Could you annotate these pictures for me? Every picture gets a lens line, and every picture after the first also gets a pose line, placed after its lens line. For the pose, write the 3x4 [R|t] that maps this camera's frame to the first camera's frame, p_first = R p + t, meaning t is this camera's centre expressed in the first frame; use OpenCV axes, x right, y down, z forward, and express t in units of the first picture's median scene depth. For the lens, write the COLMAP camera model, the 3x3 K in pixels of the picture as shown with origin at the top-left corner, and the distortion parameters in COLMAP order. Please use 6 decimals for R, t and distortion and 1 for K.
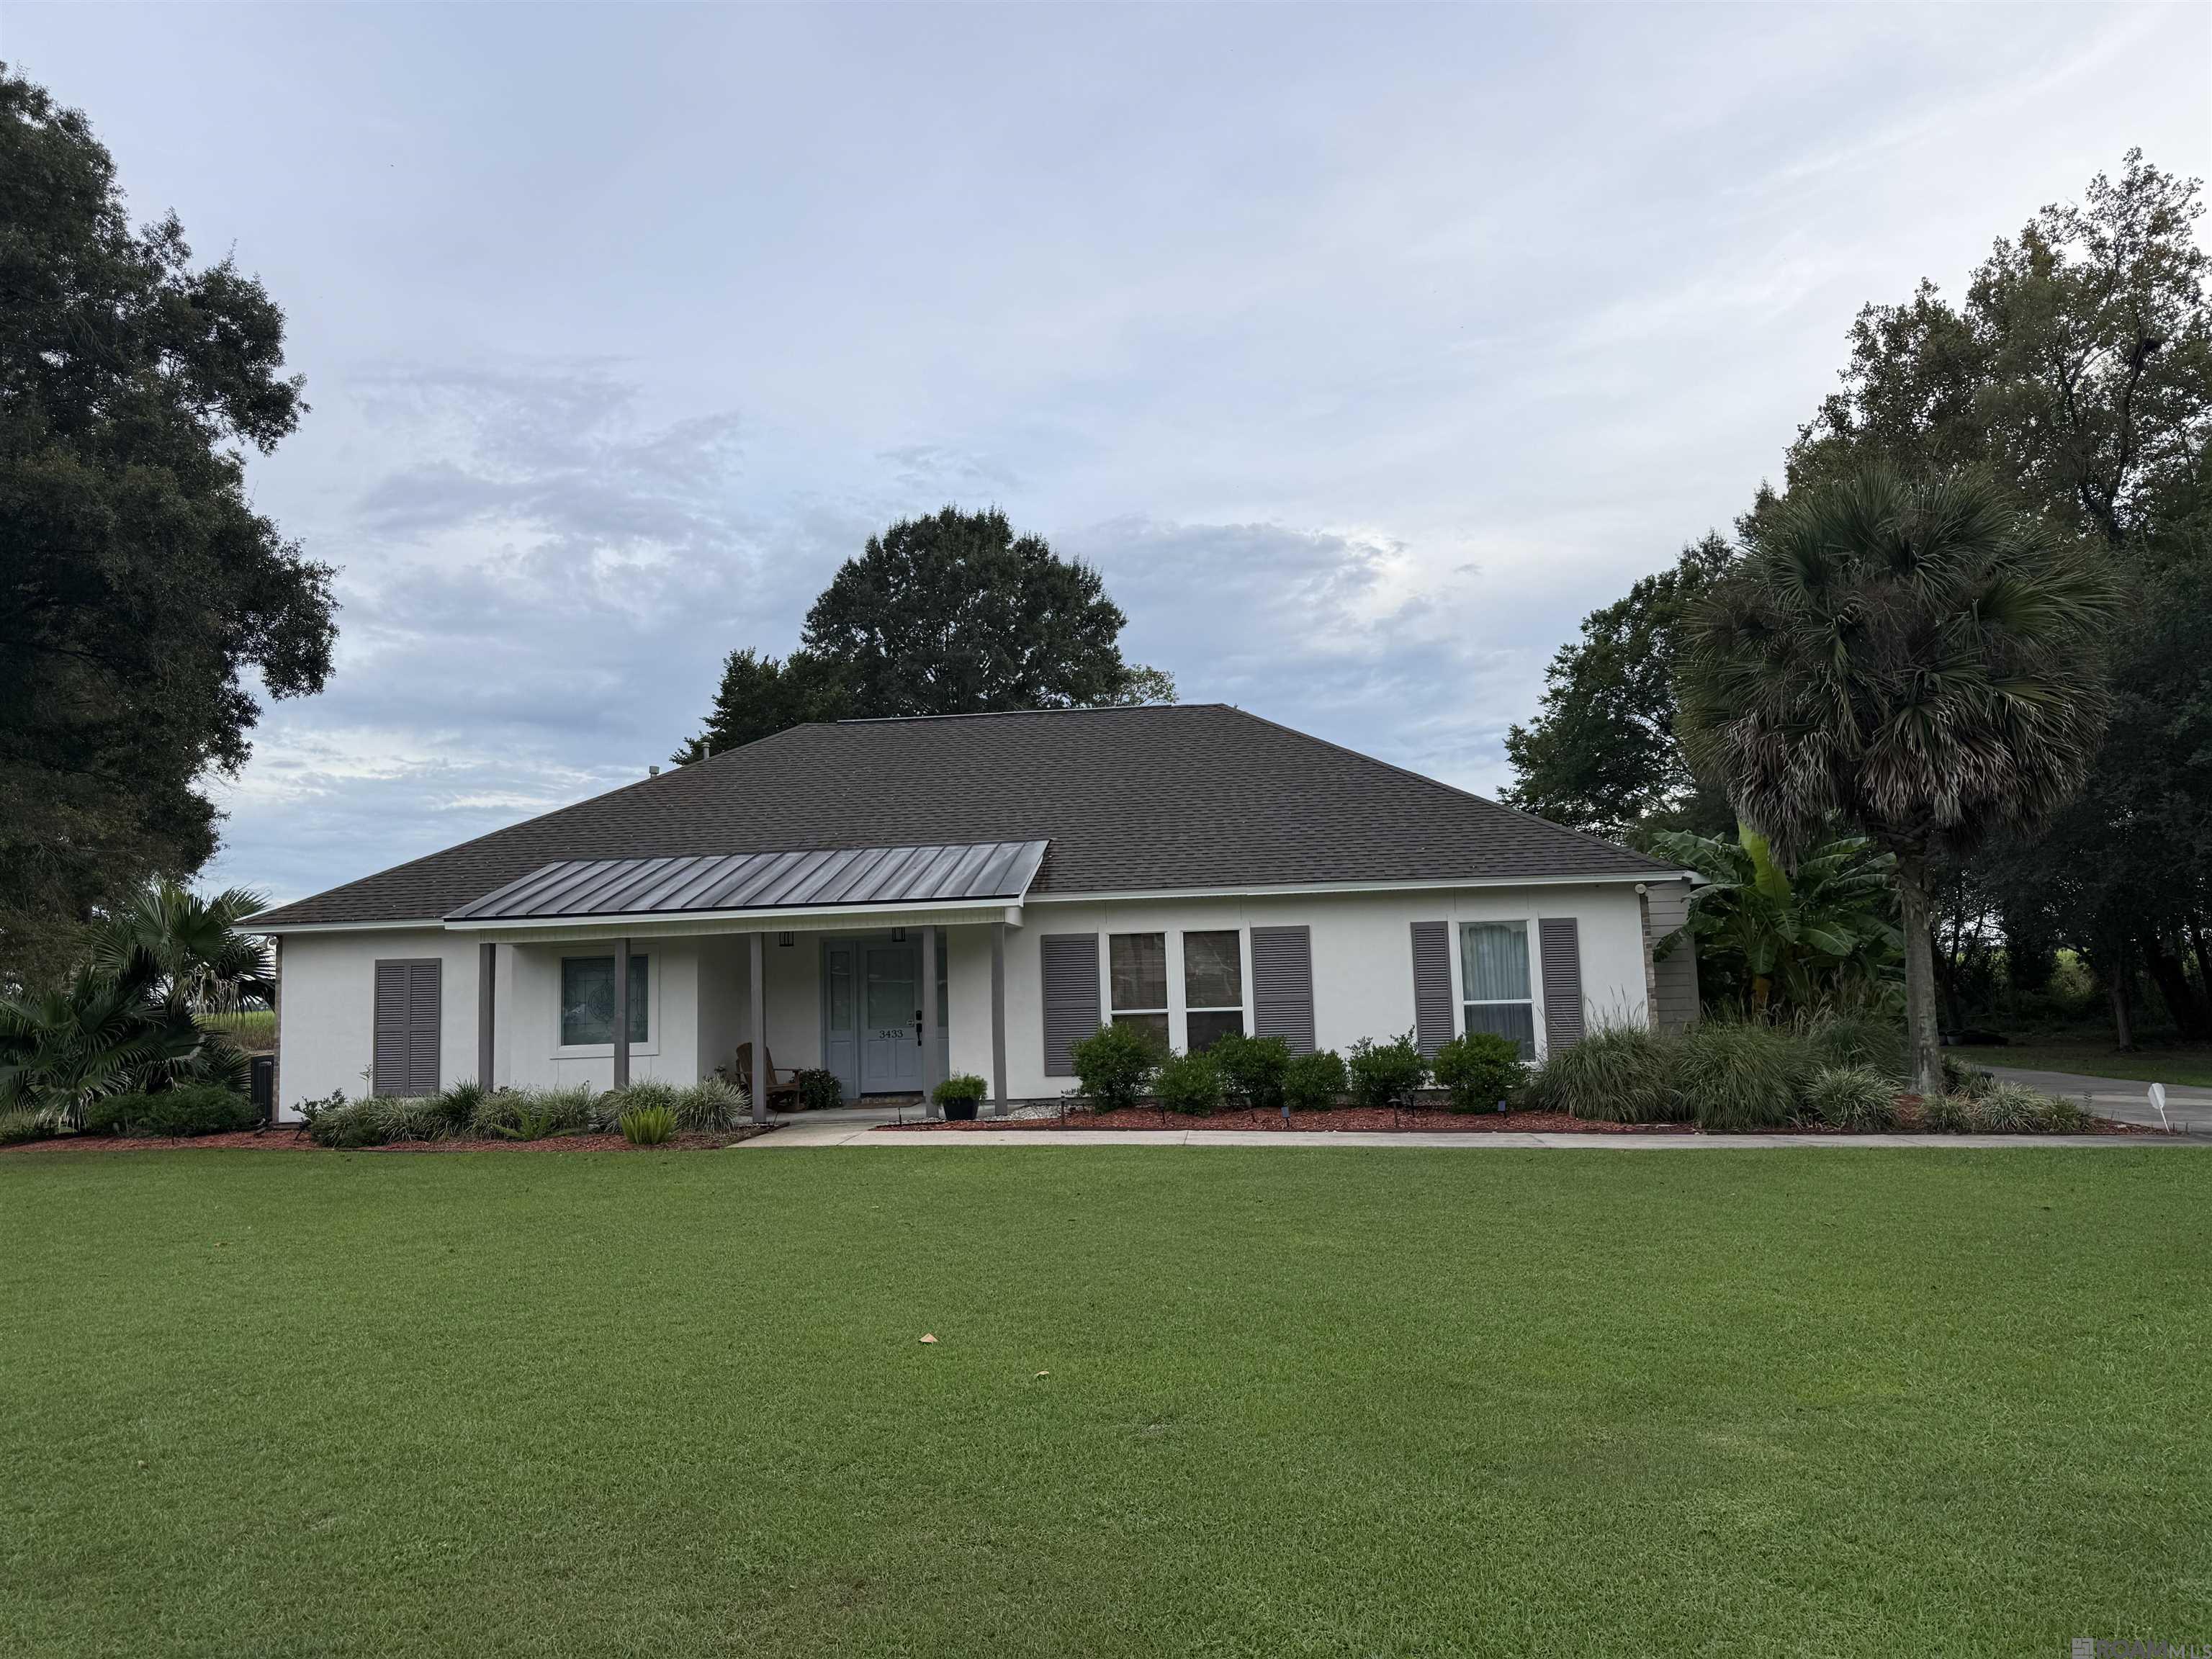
lens RADIAL K [[1581.5, 0, 1056.5], [0, 1581.5, 835.6], [0, 0, 1]] dist [0.108216, -0.140404]
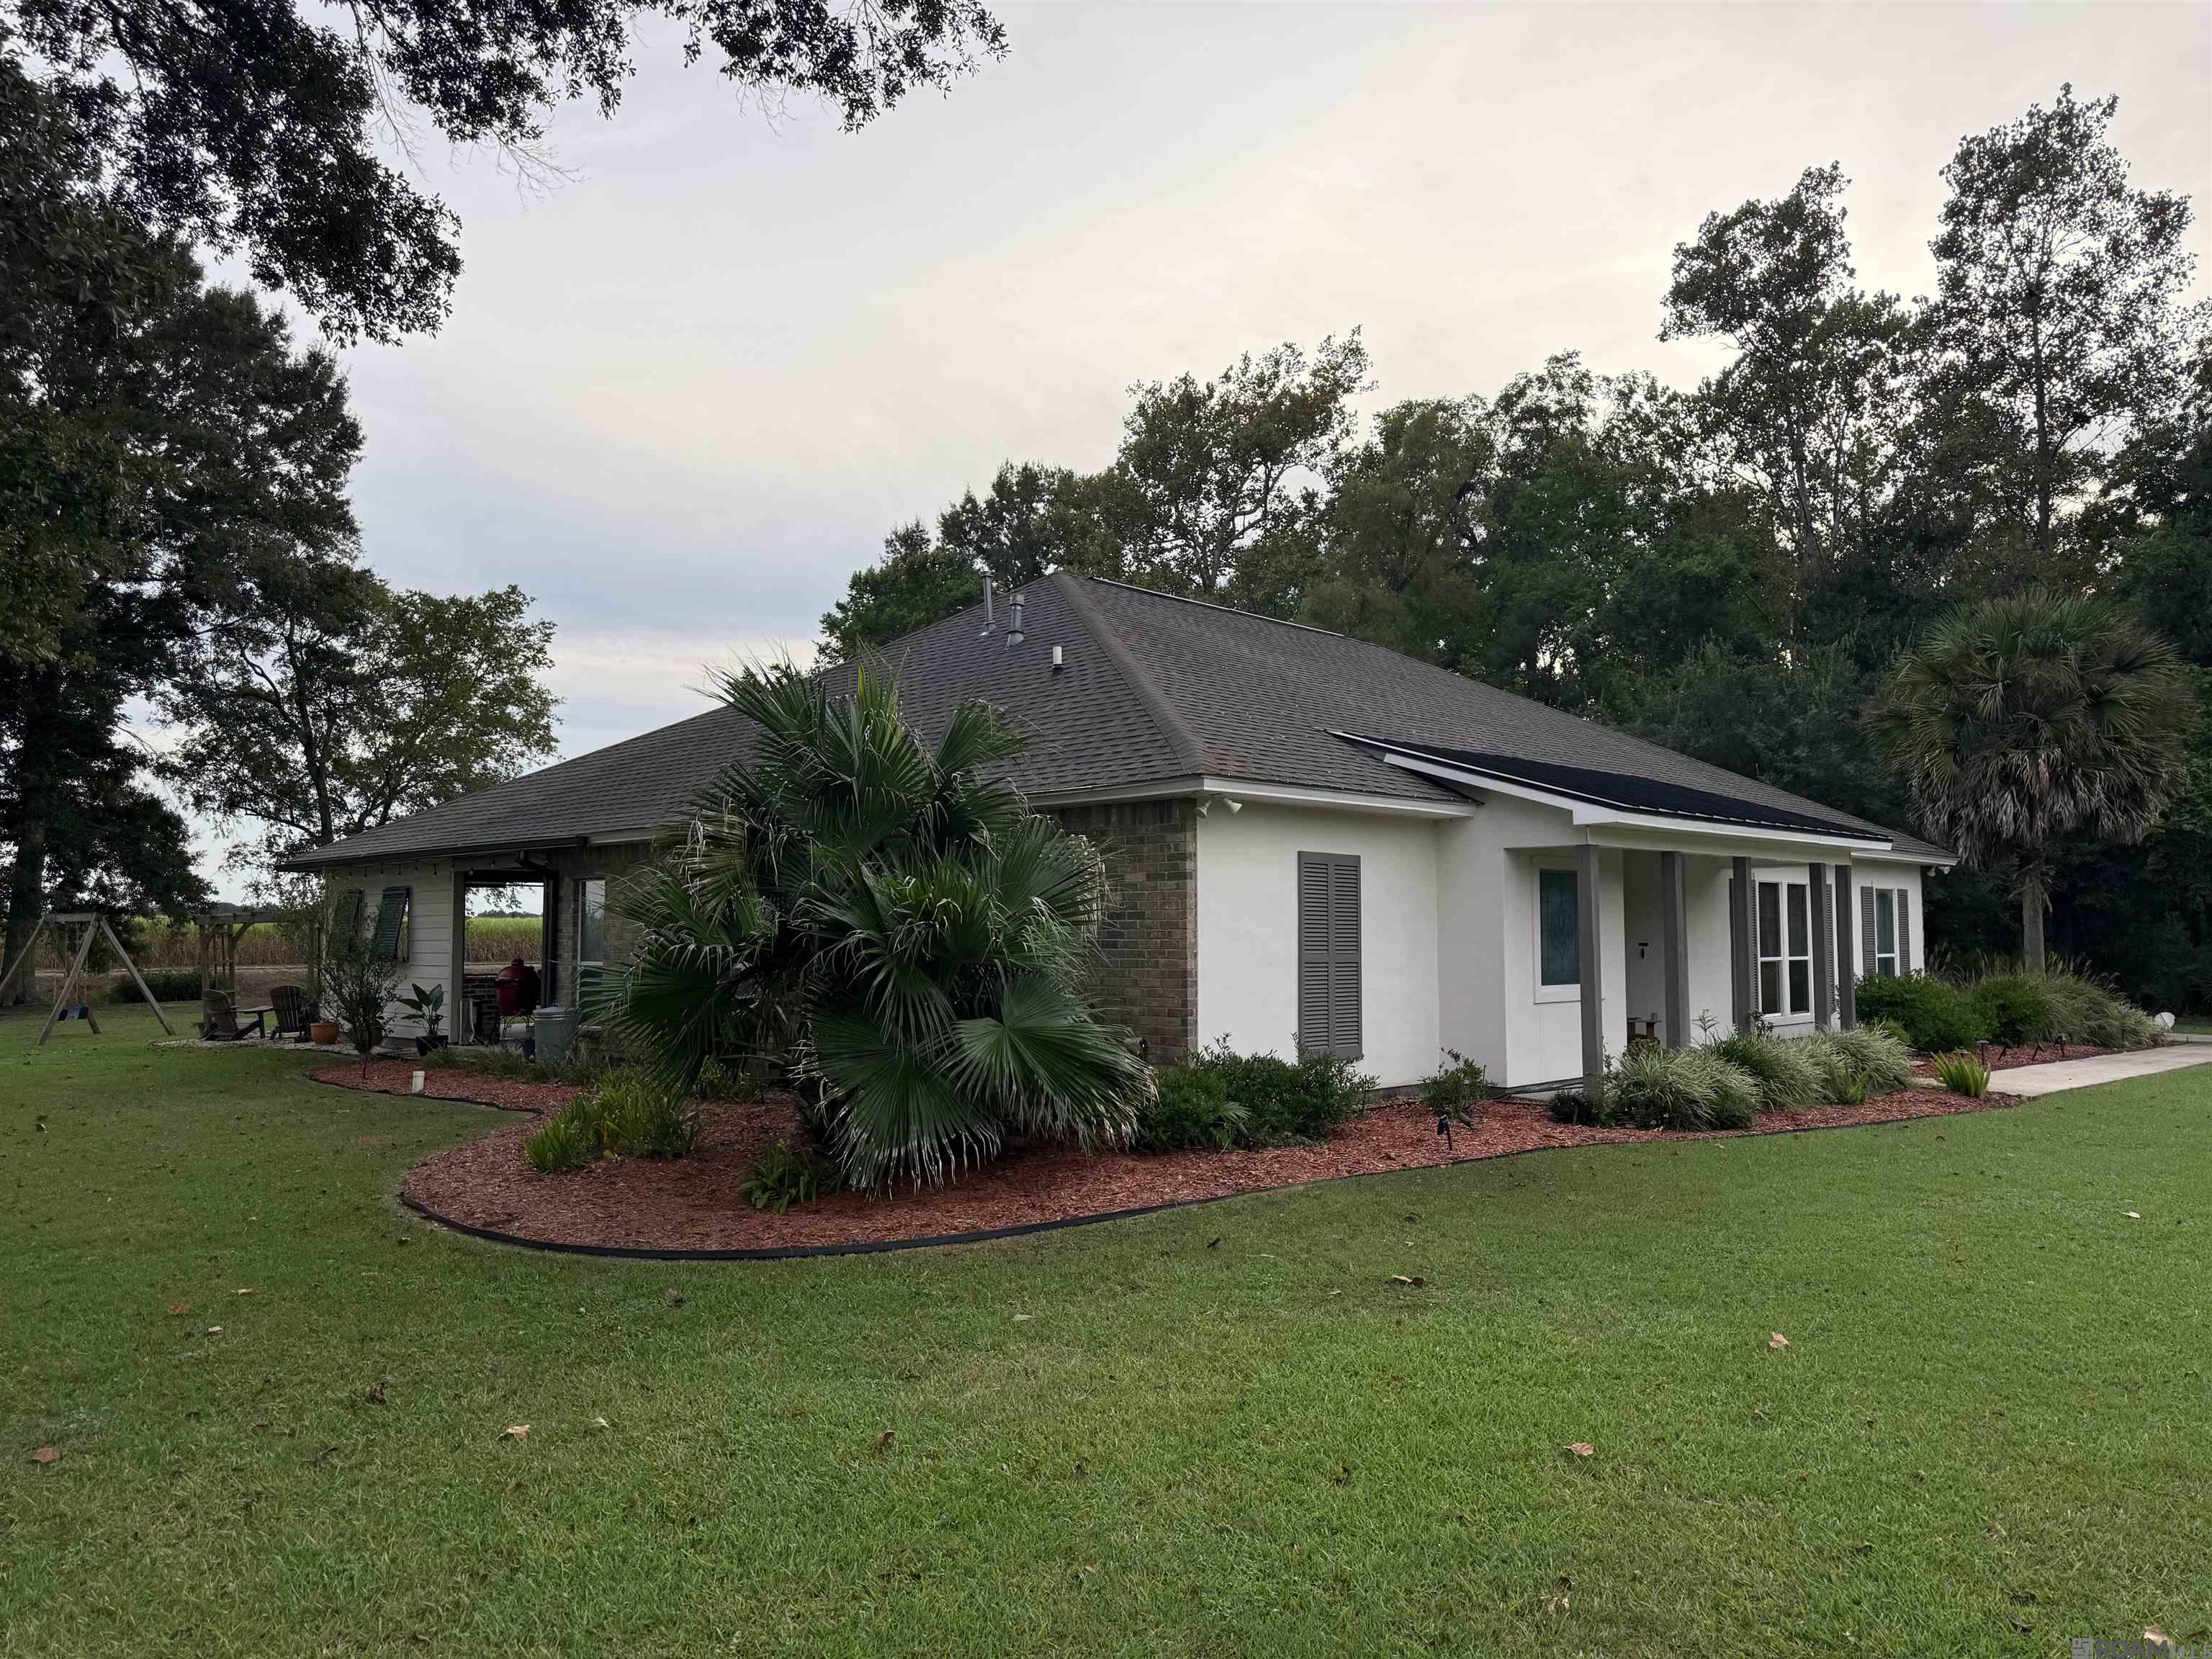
lens RADIAL K [[1618.0, 0, 1117.2], [0, 1618.0, 832.4], [0, 0, 1]] dist [0.068006, -0.108661]
pose [[0.577436, 0.082633, 0.812244, -0.999084], [-0.095518, 0.994870, -0.033307, 0.101925], [-0.810829, -0.058351, 0.582367, 0.720306]]
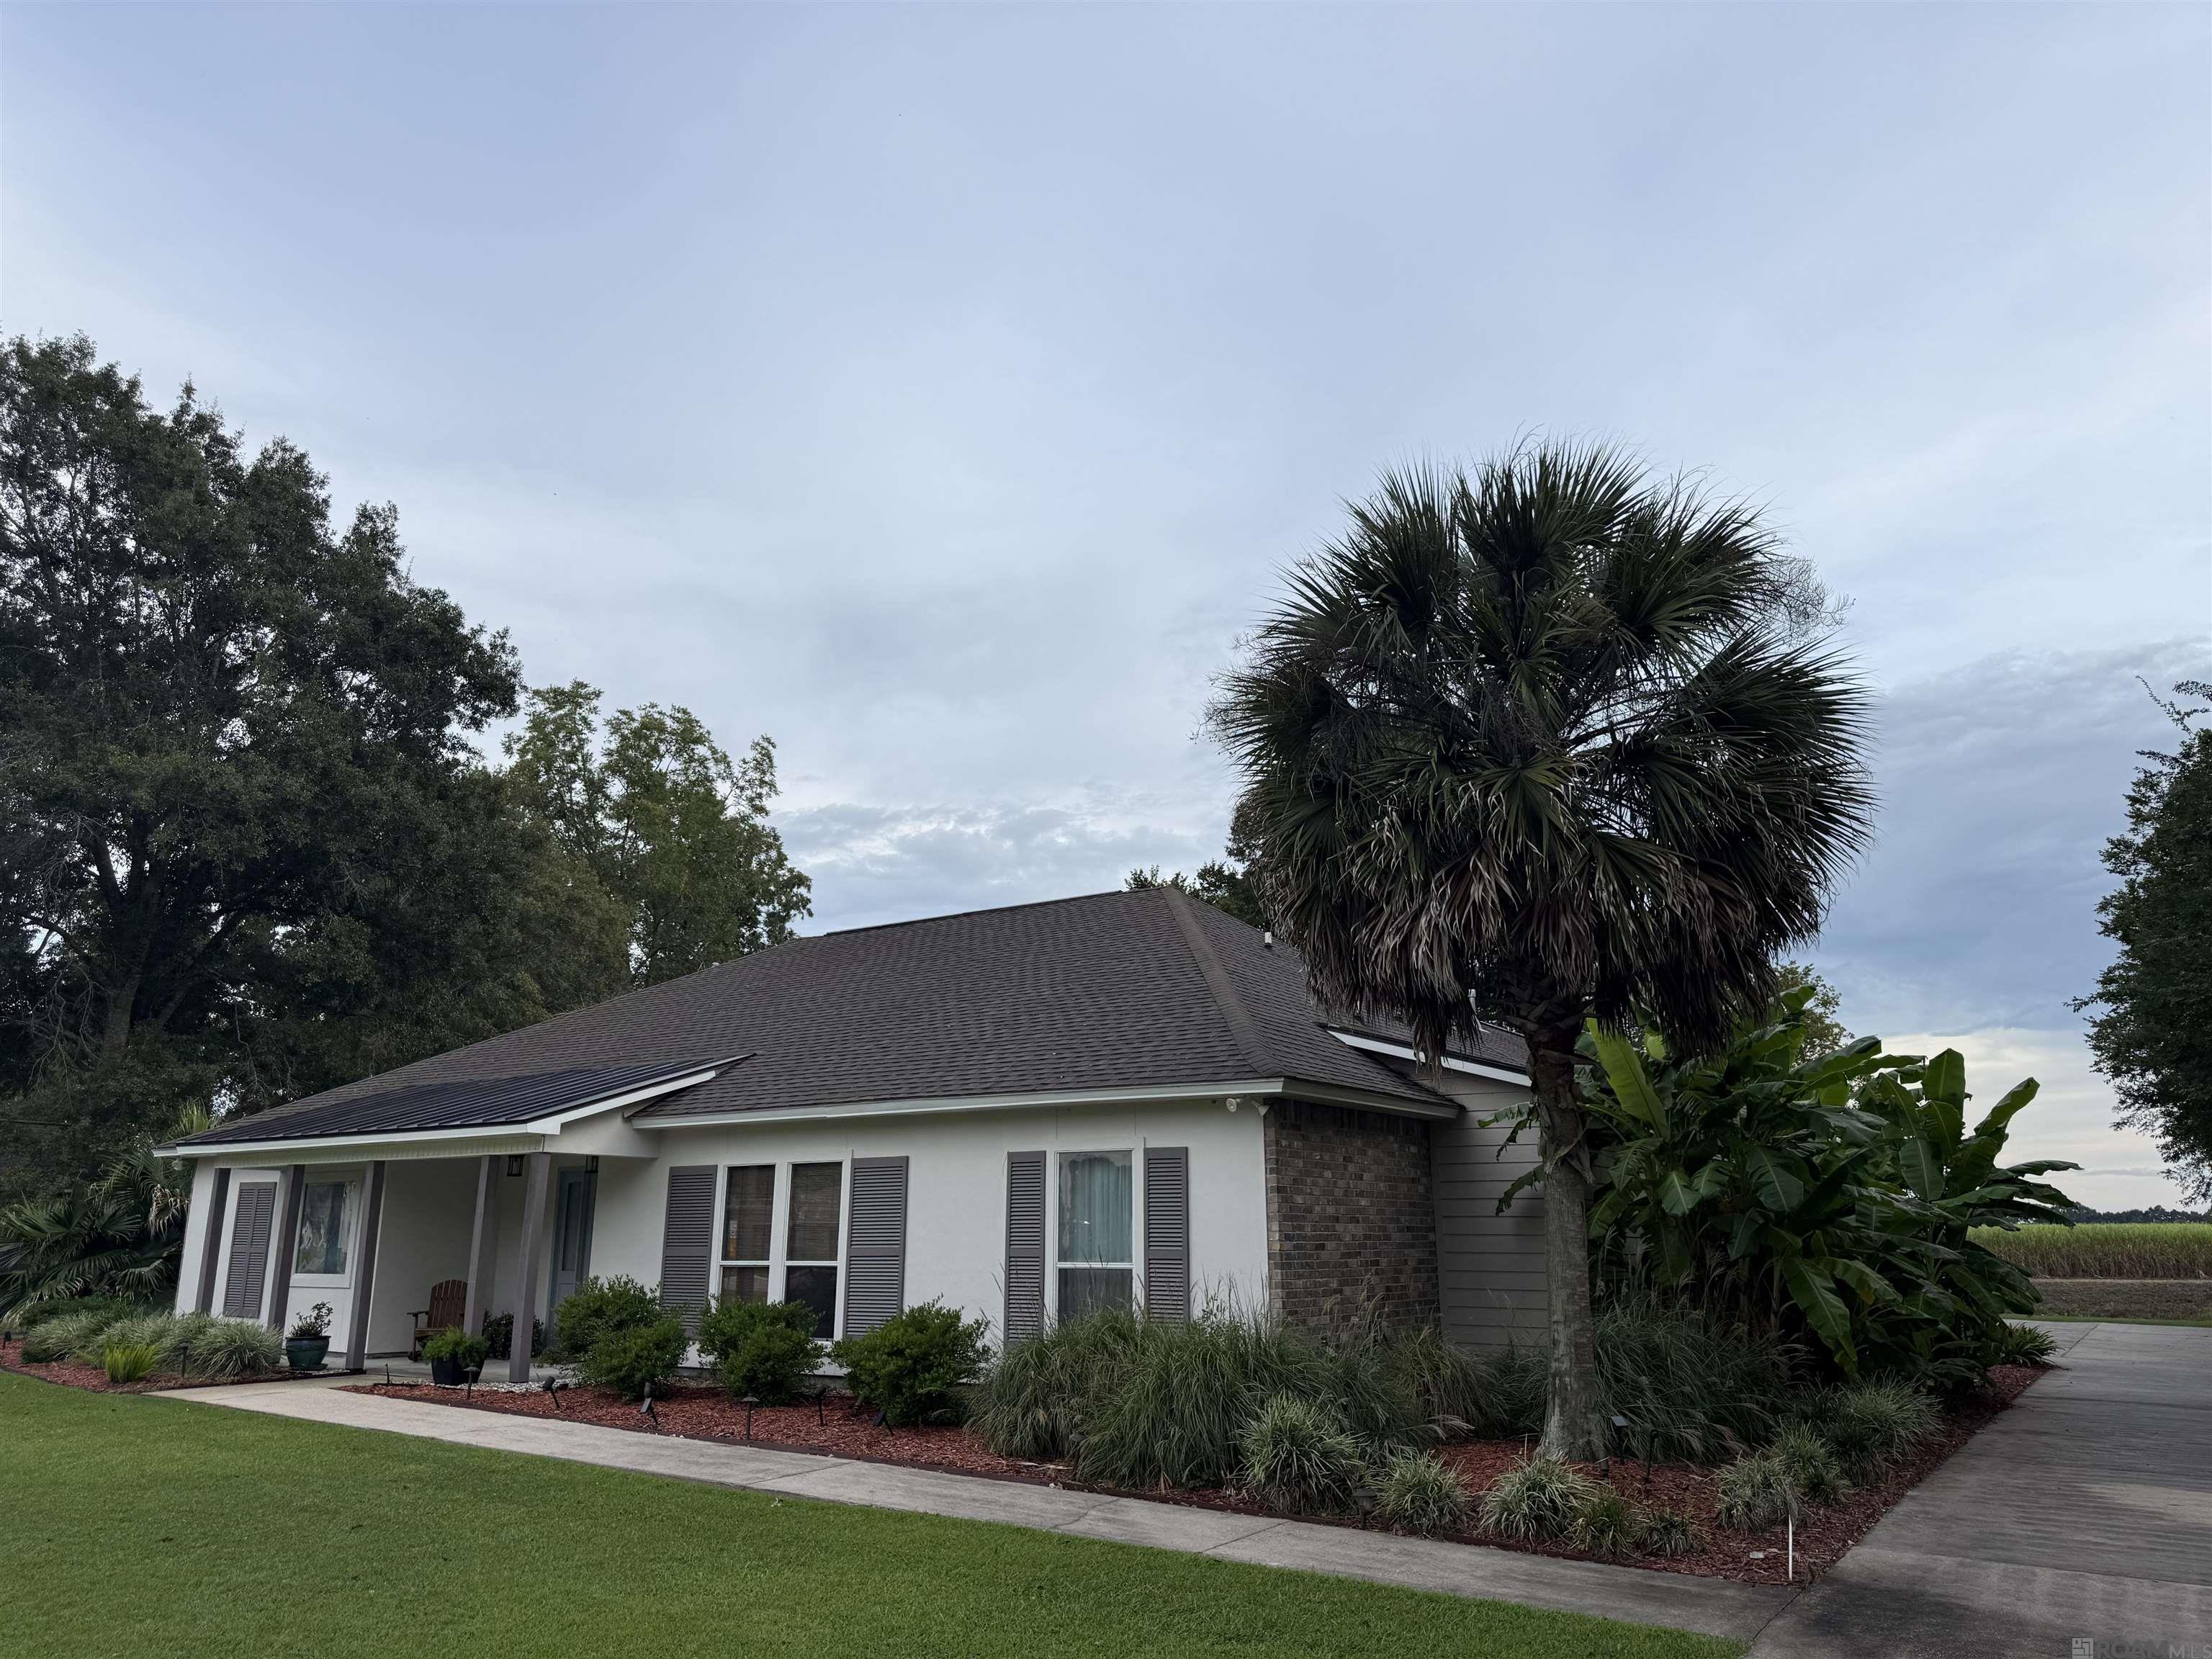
lens RADIAL K [[1618.0, 0, 1117.2], [0, 1618.0, 832.4], [0, 0, 1]] dist [0.068006, -0.108661]
pose [[0.891023, -0.080036, -0.446846, 0.607008], [0.013041, 0.988442, -0.151037, 0.020711], [0.453770, 0.128750, 0.881769, 0.315661]]
